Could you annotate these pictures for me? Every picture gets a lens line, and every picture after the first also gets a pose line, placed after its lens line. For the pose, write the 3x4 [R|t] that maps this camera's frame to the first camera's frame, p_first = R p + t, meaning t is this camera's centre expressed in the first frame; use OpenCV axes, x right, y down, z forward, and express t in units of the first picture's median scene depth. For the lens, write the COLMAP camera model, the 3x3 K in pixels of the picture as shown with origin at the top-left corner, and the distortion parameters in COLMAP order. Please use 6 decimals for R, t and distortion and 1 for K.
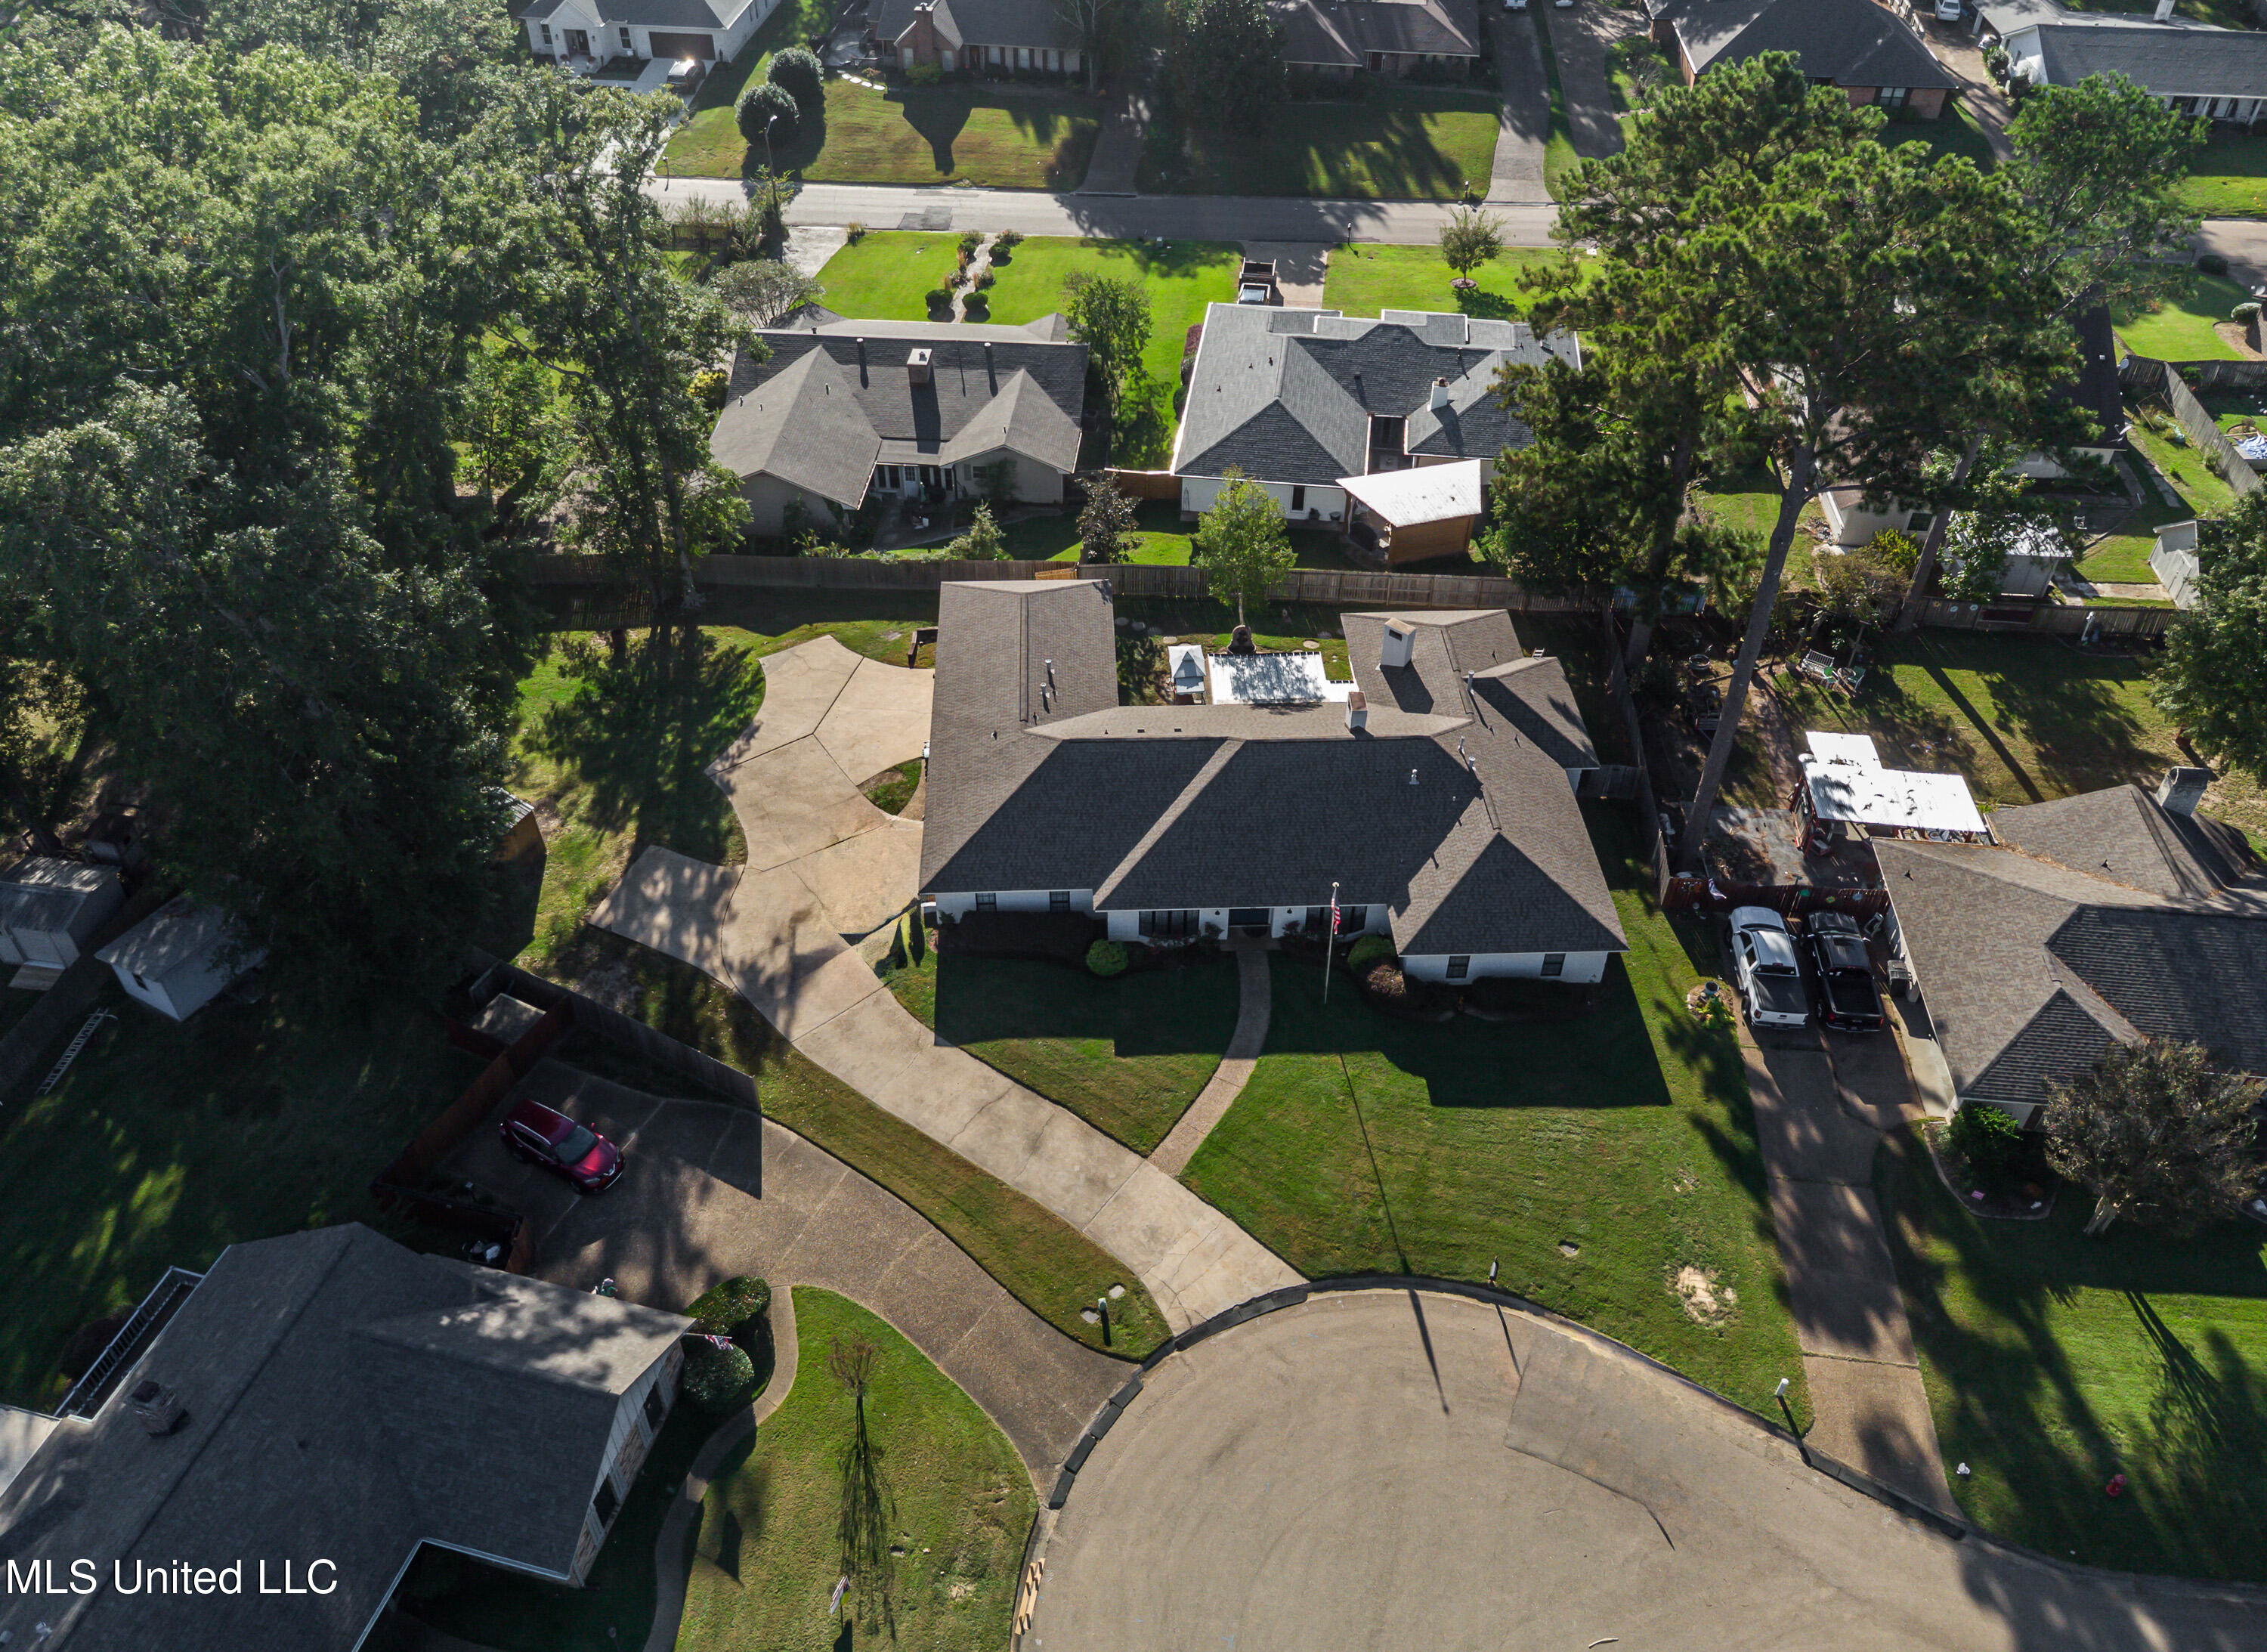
lens RADIAL K [[1715.0, 0, 1136.0], [0, 1715.0, 823.7], [0, 0, 1]] dist [0.013860, -0.003321]
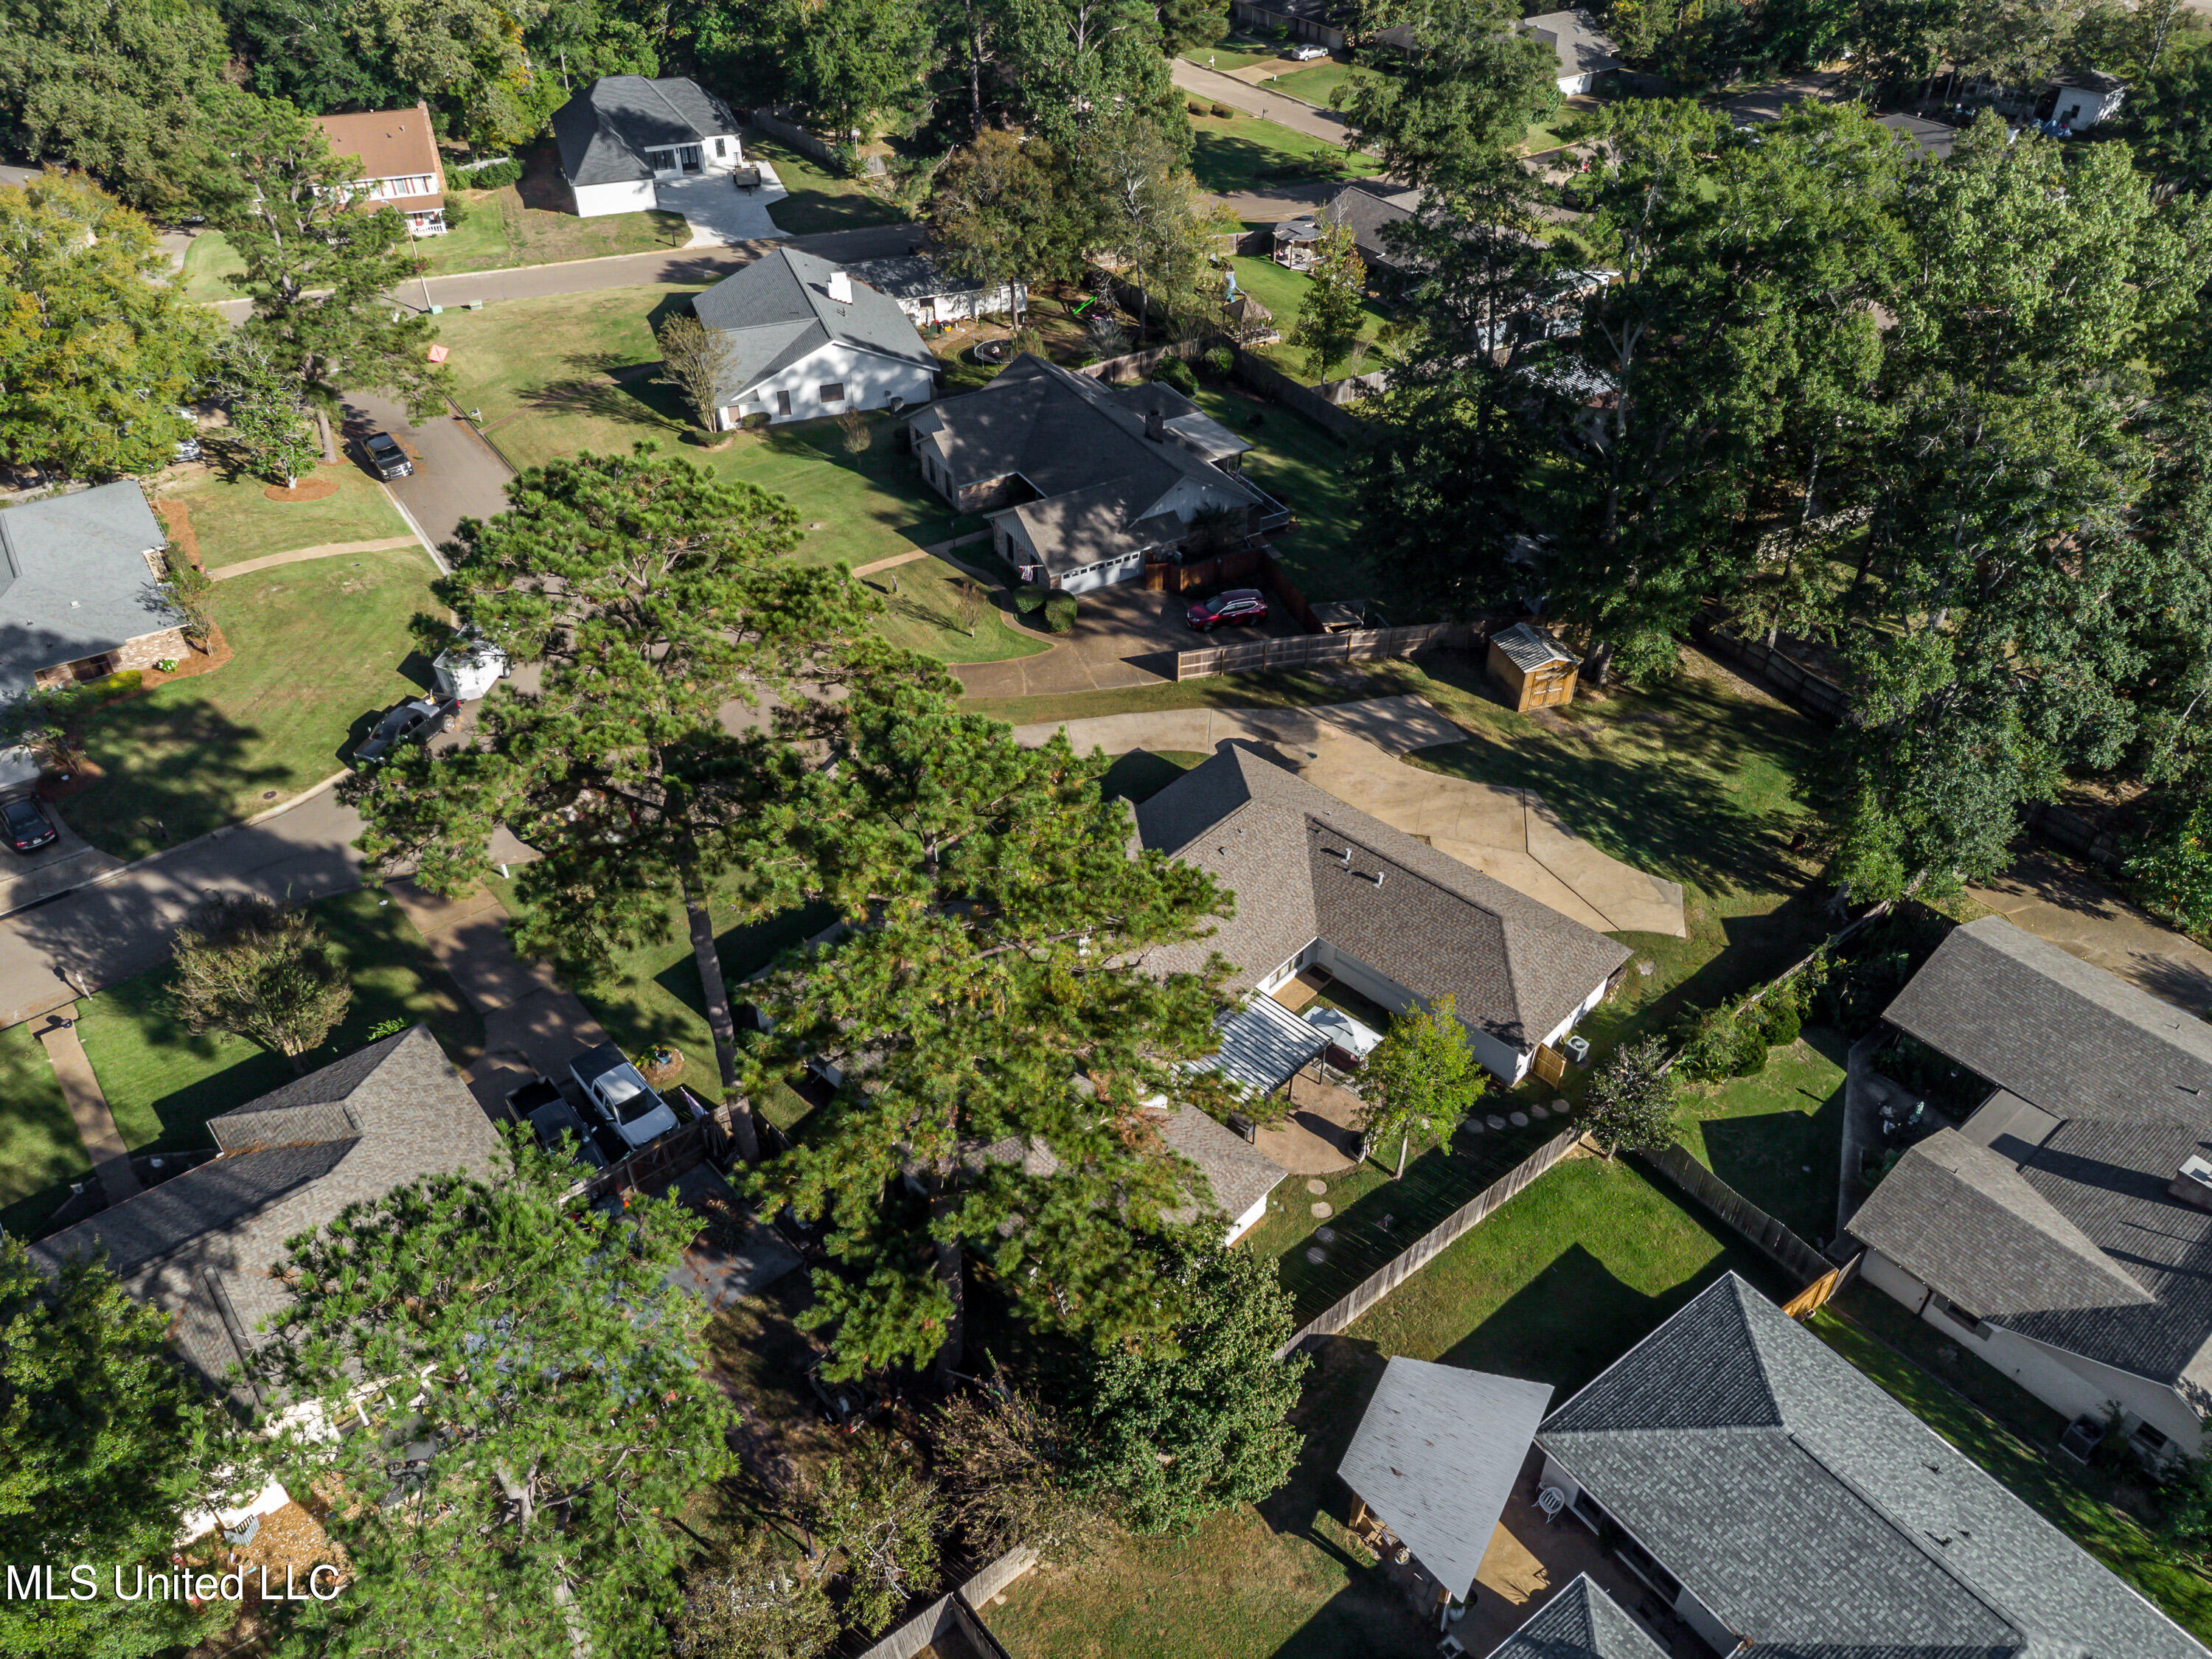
lens RADIAL K [[1665.7, 0, 1101.9], [0, 1665.7, 810.3], [0, 0, 1]] dist [0.008803, 0.005939]
pose [[-0.716539, 0.424329, -0.553640, 0.665492], [-0.467070, 0.297641, 0.832620, -0.957526], [0.518091, 0.855193, -0.015079, 1.058621]]
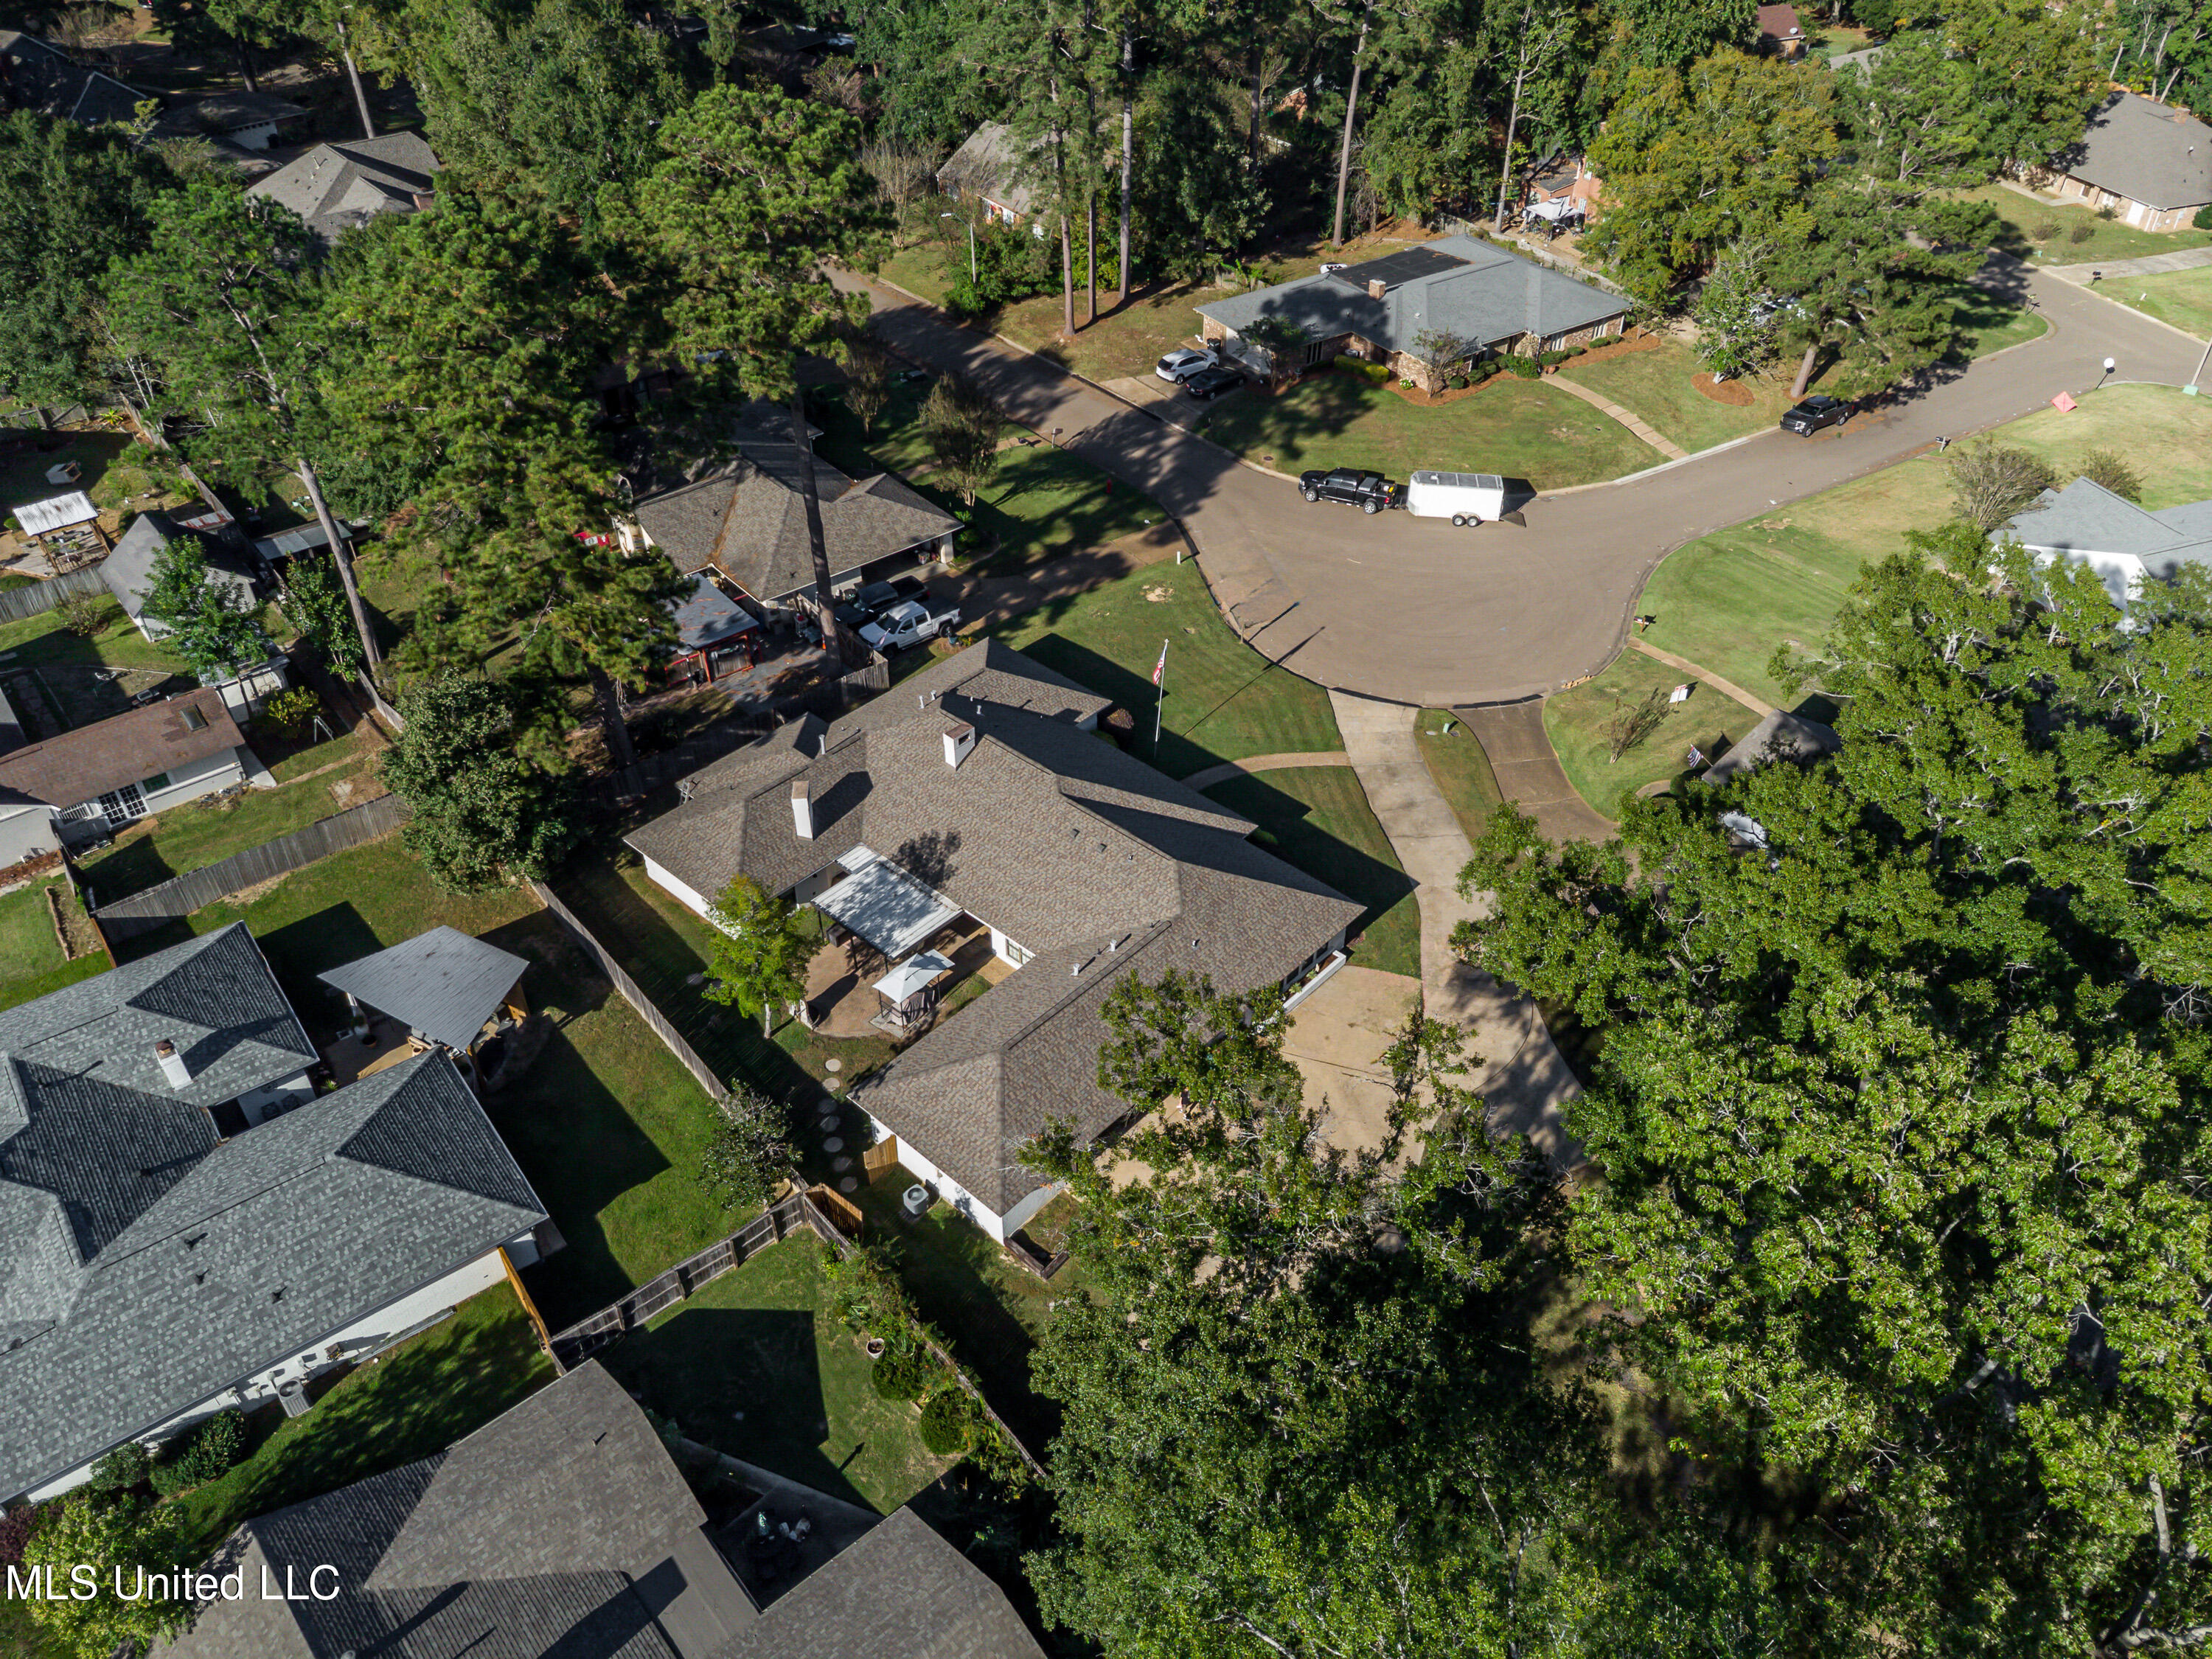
lens RADIAL K [[1665.7, 0, 1114.3], [0, 1665.7, 811.9], [0, 0, 1]] dist [0.008803, 0.005939]
pose [[-0.708662, -0.448215, 0.544887, -0.586316], [0.463225, 0.286954, 0.838499, -0.976855], [-0.532185, 0.846617, 0.004271, 1.077783]]
